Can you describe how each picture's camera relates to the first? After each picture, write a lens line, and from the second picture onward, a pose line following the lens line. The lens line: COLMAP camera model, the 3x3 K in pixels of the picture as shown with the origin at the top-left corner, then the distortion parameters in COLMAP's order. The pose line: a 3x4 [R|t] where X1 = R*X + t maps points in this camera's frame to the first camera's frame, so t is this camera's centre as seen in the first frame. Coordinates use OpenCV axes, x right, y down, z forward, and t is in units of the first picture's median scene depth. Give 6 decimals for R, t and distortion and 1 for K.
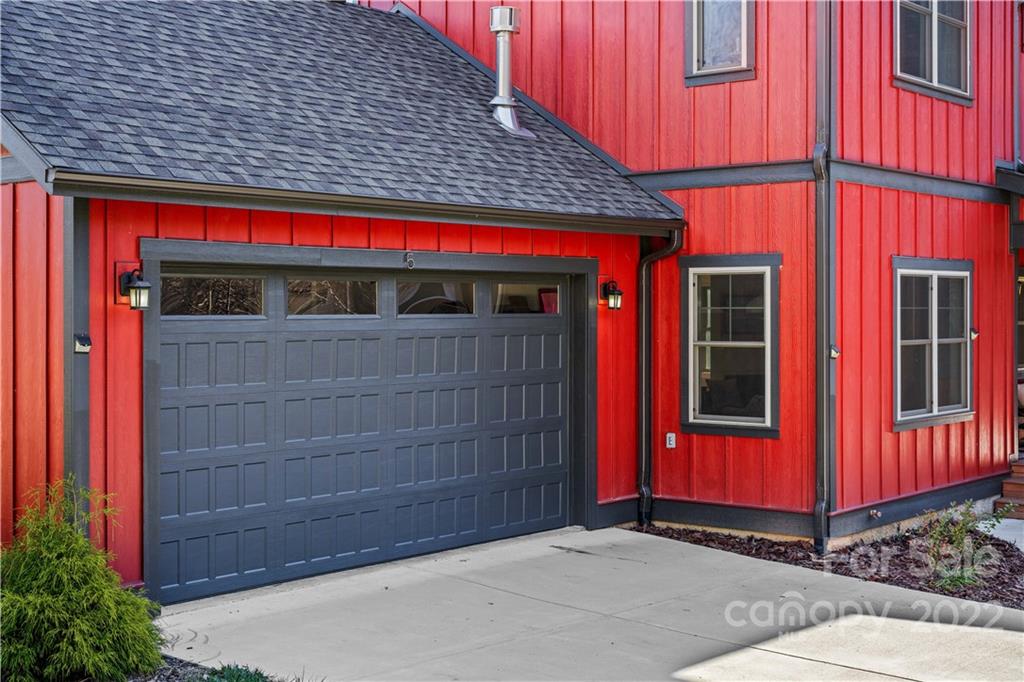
lens RADIAL K [[1429.1, 0, 511.5], [0, 1429.1, 303.0], [0, 0, 1]] dist [0.003287, 0.000000]
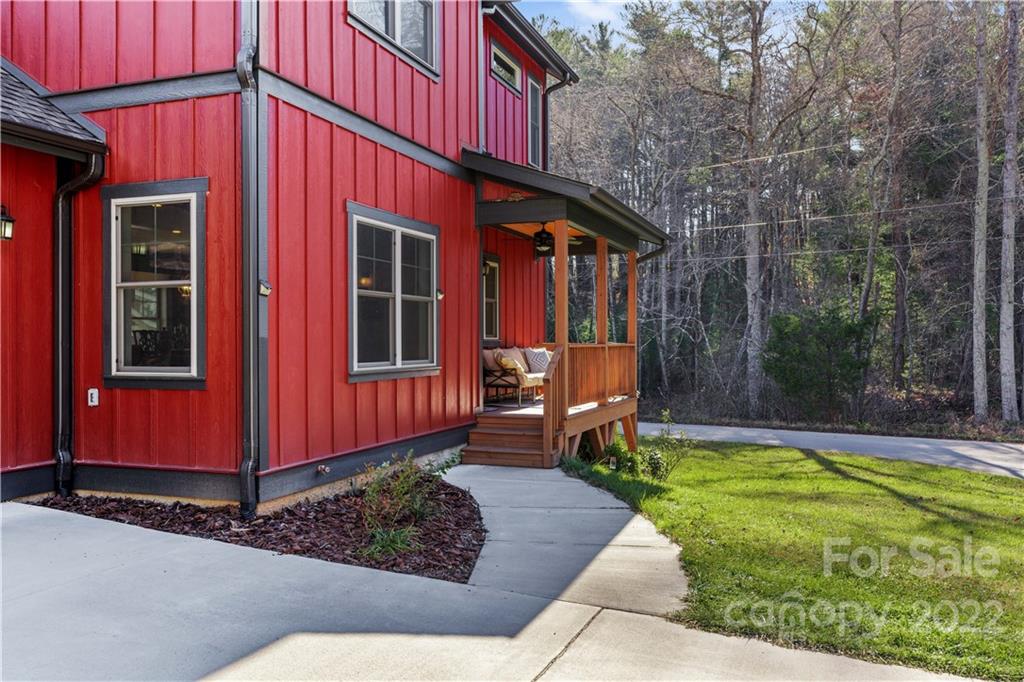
lens RADIAL K [[843.9, 0, 511.8], [0, 843.9, 340.5], [0, 0, 1]] dist [-0.001388, 0.000771]
pose [[0.943223, -0.001832, 0.332156, 0.183529], [0.000614, 0.999993, 0.003772, 0.060087], [-0.332160, -0.003353, 0.943217, 0.430801]]
